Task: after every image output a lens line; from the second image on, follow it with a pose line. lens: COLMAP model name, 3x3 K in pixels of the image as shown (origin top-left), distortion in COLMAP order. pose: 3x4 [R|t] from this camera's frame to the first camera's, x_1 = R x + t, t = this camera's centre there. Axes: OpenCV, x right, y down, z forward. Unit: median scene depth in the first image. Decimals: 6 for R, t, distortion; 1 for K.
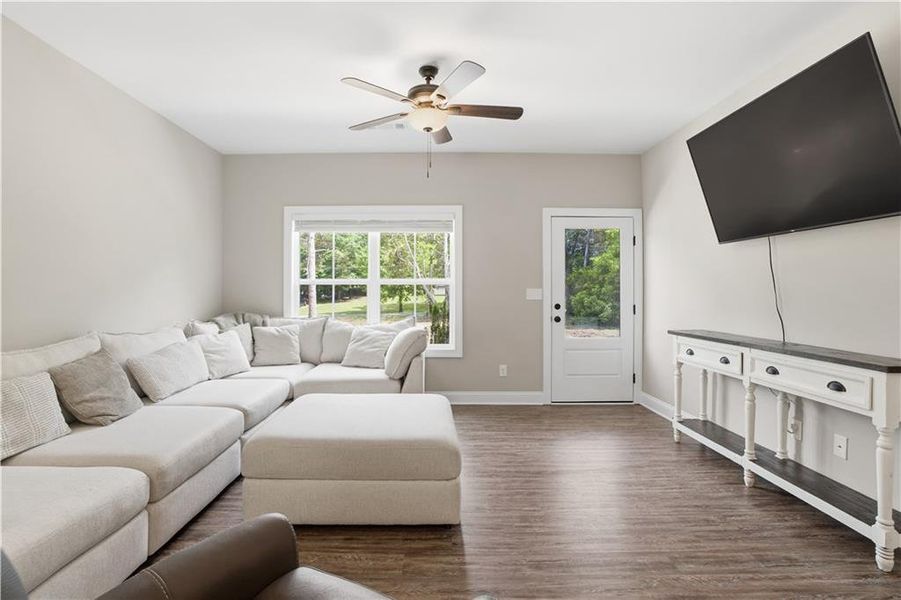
lens RADIAL K [[452.2, 0, 434.1], [0, 452.2, 291.7], [0, 0, 1]] dist [-0.075215, 0.034140]
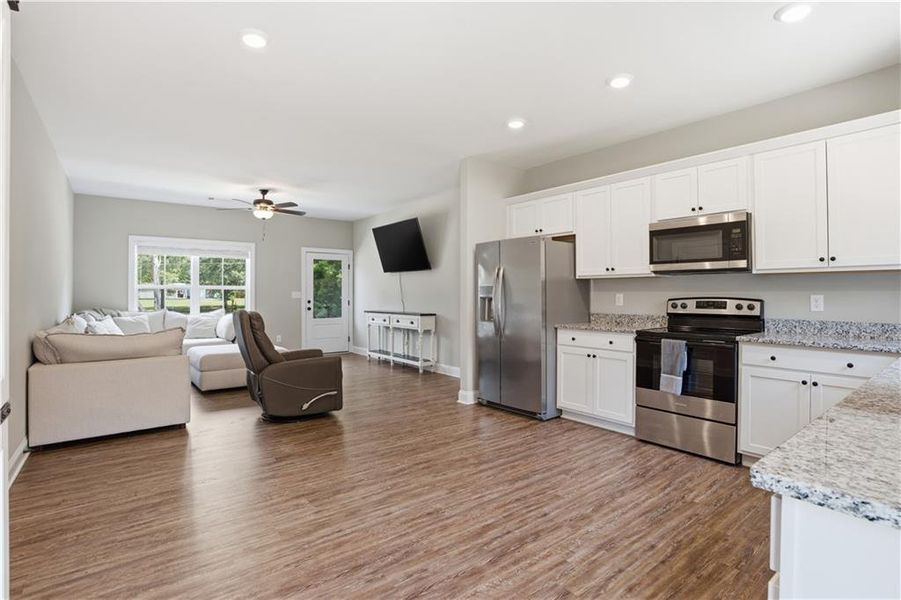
lens RADIAL K [[436.6, 0, 451.0], [0, 436.6, 290.6], [0, 0, 1]] dist [-0.052190, 0.000651]
pose [[0.787493, 0.003328, 0.616314, -0.409565], [0.002913, 0.999954, -0.009122, 0.006727], [-0.616317, 0.008978, 0.787447, -0.850646]]
